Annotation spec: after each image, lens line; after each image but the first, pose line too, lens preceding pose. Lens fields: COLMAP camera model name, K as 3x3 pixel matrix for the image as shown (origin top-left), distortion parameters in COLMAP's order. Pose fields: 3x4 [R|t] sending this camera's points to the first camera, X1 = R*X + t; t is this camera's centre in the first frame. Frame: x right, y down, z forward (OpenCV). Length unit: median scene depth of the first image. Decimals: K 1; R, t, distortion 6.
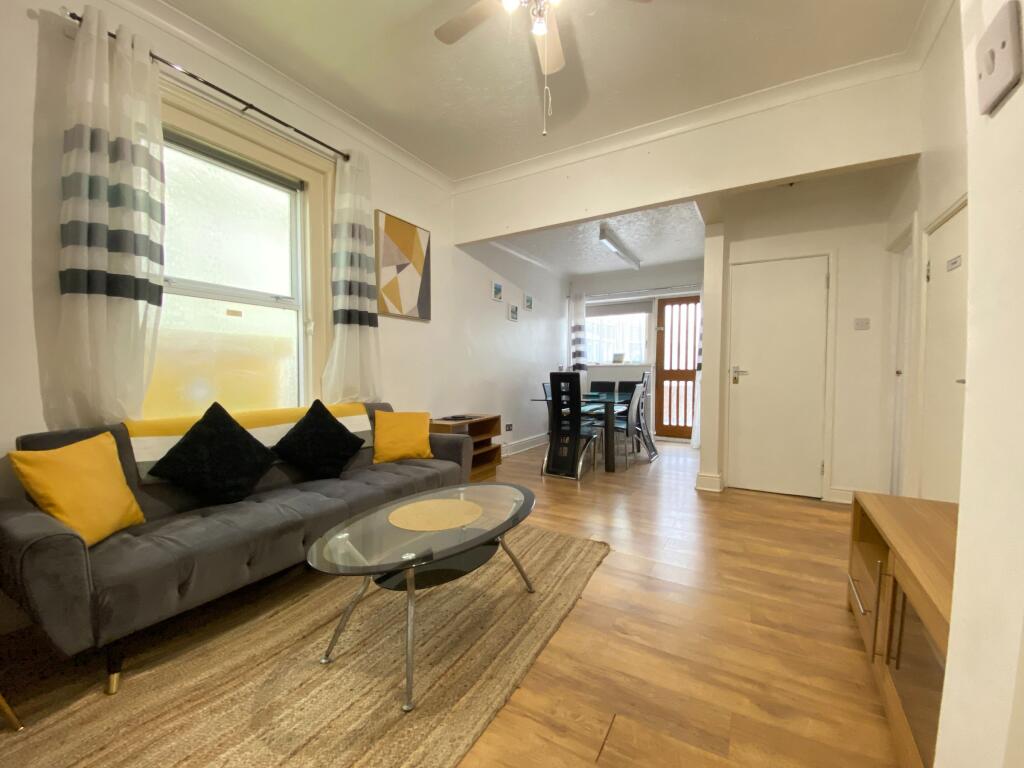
lens RADIAL K [[416.5, 0, 512.0], [0, 416.5, 384.0], [0, 0, 1]] dist [0.015849, -0.000092]
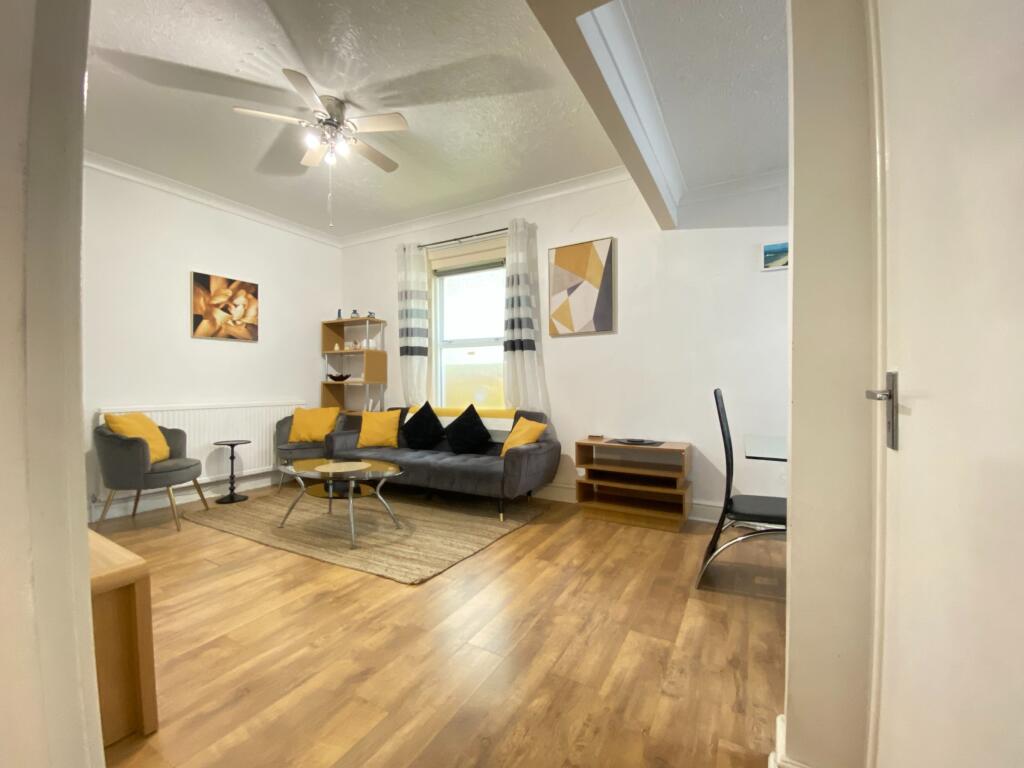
lens RADIAL K [[416.5, 0, 512.0], [0, 416.5, 384.0], [0, 0, 1]] dist [0.015849, -0.000092]
pose [[0.009642, 0.008604, -0.999917, 1.098146], [-0.021903, 0.999725, 0.008391, -0.056455], [0.999714, 0.021820, 0.009827, 1.148057]]
